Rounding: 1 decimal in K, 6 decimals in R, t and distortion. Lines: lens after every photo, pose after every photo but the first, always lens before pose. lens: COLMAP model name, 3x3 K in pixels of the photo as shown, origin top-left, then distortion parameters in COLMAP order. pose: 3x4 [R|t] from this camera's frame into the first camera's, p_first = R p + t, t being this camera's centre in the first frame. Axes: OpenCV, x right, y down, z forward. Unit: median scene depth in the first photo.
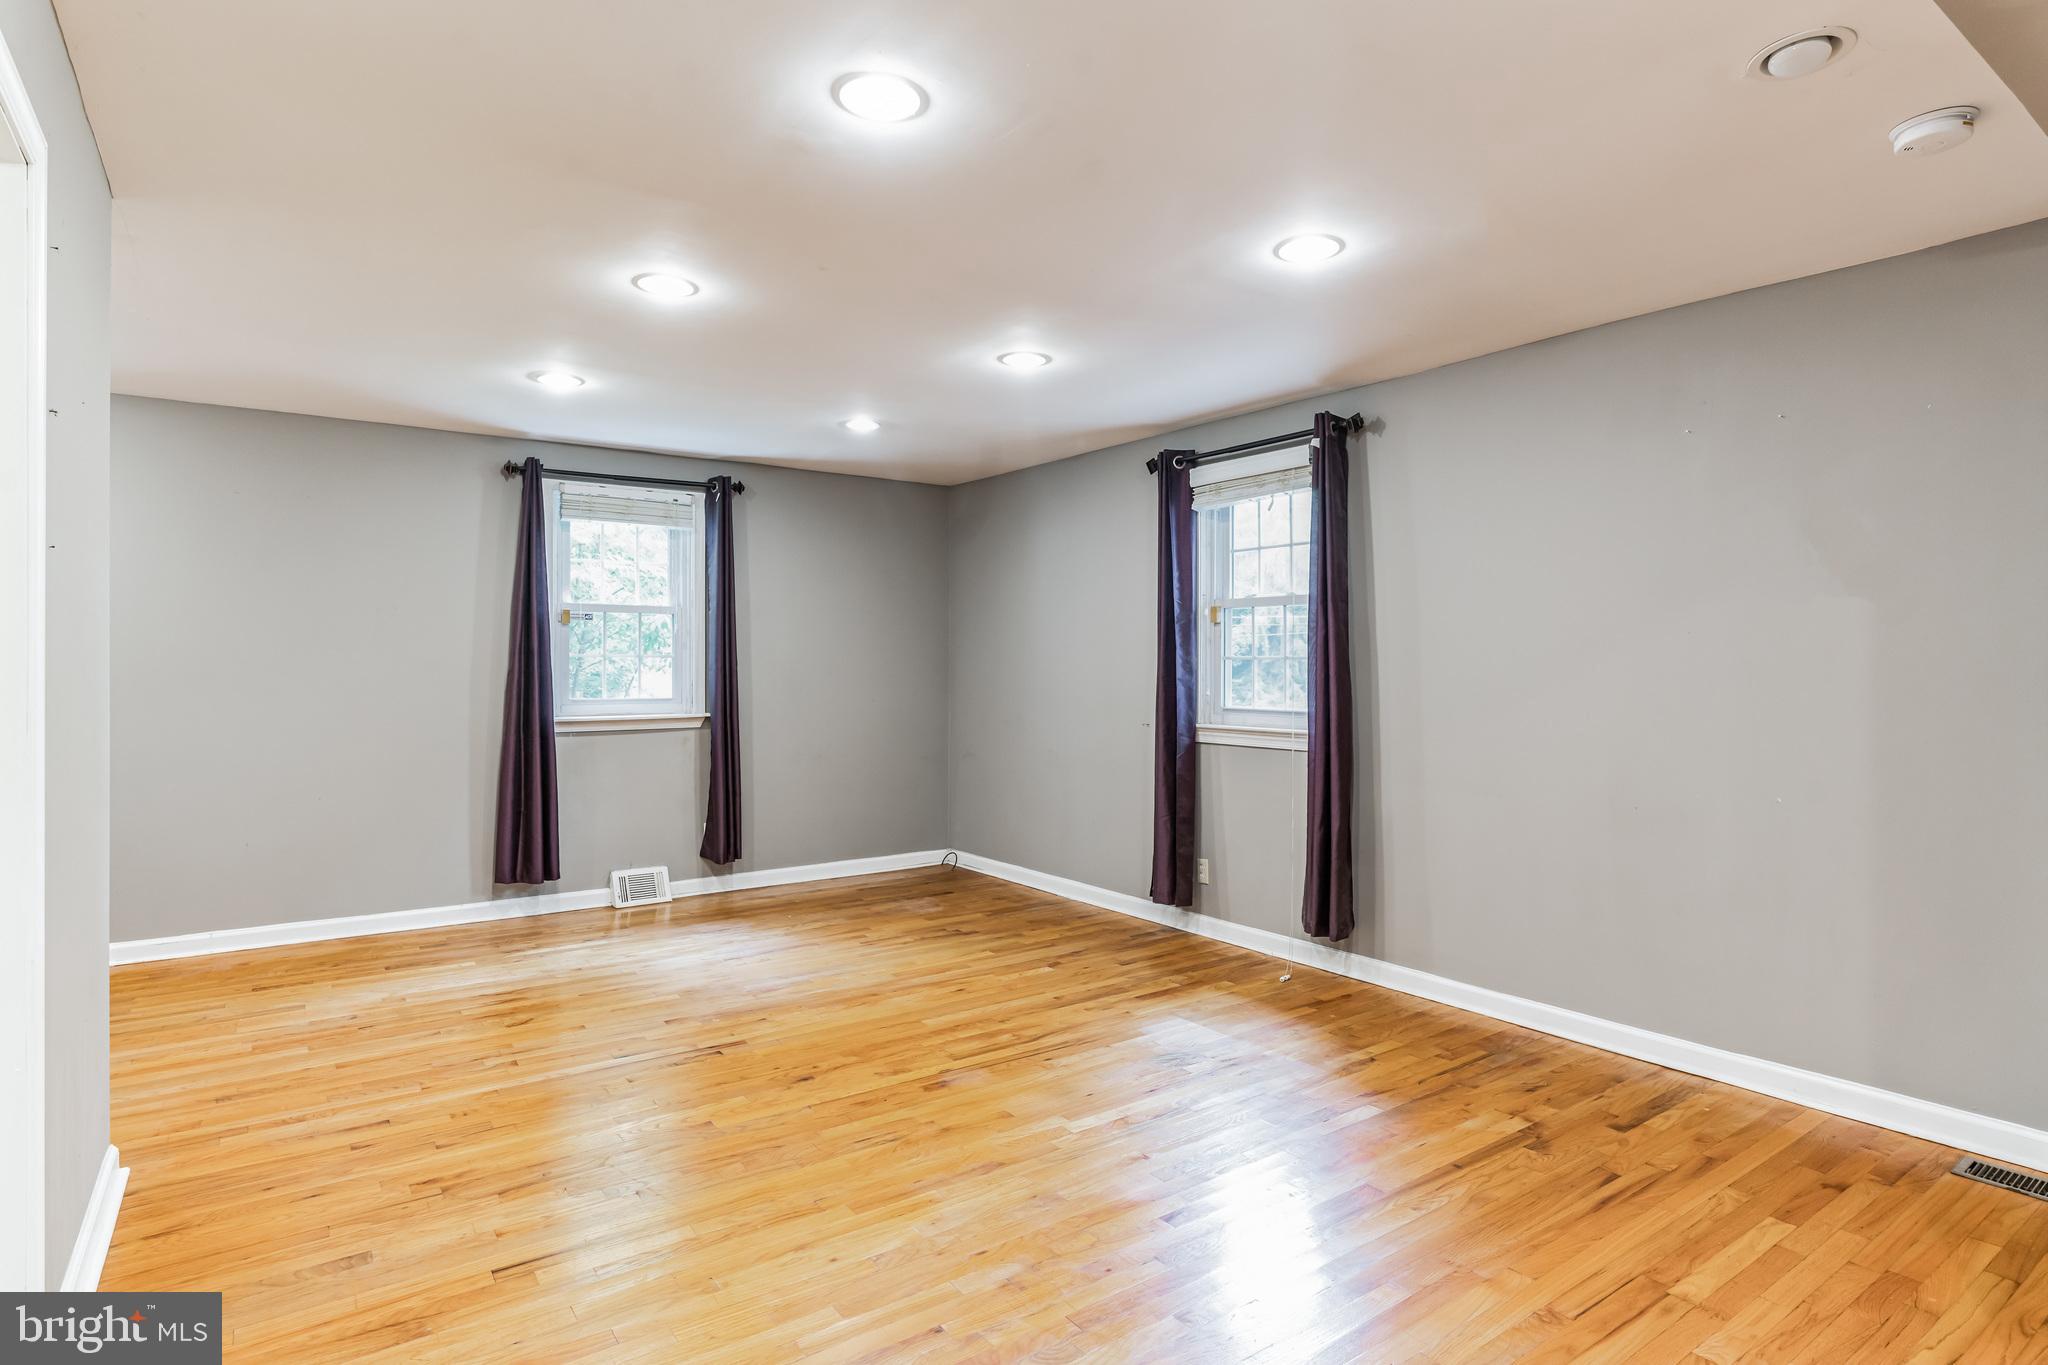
lens RADIAL K [[1062.7, 0, 1016.9], [0, 1062.7, 674.3], [0, 0, 1]] dist [-0.012925, 0.001864]
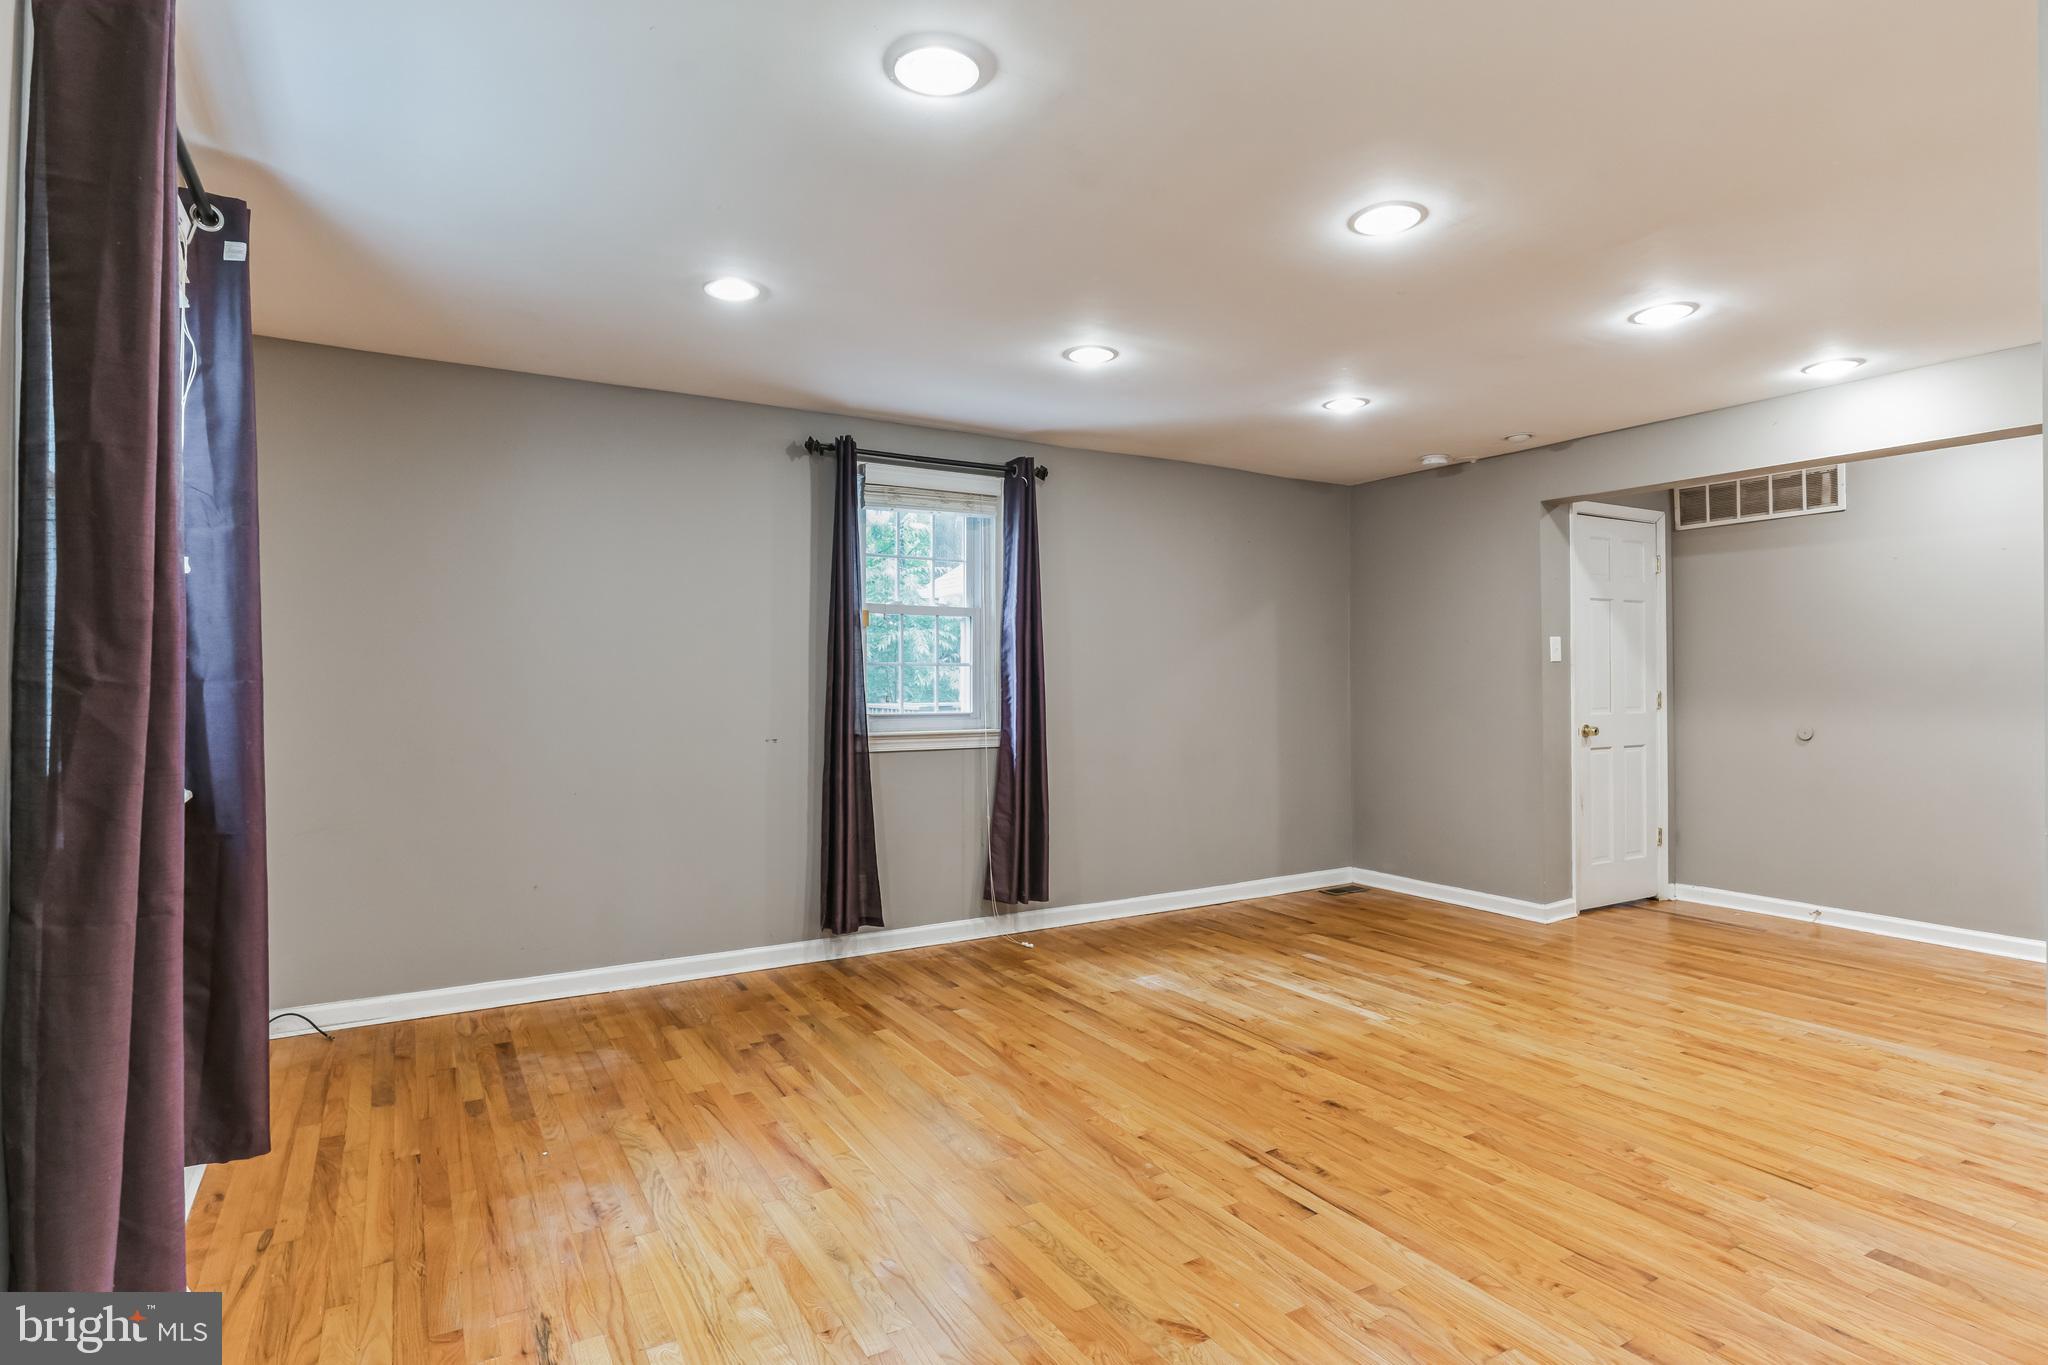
lens RADIAL K [[1062.7, 0, 1016.9], [0, 1062.7, 674.3], [0, 0, 1]] dist [-0.012925, 0.001864]
pose [[0.085693, 0.000530, 0.996321, -1.029569], [0.008706, 0.999961, -0.001281, -0.004788], [-0.996284, 0.008784, 0.085685, 1.051691]]
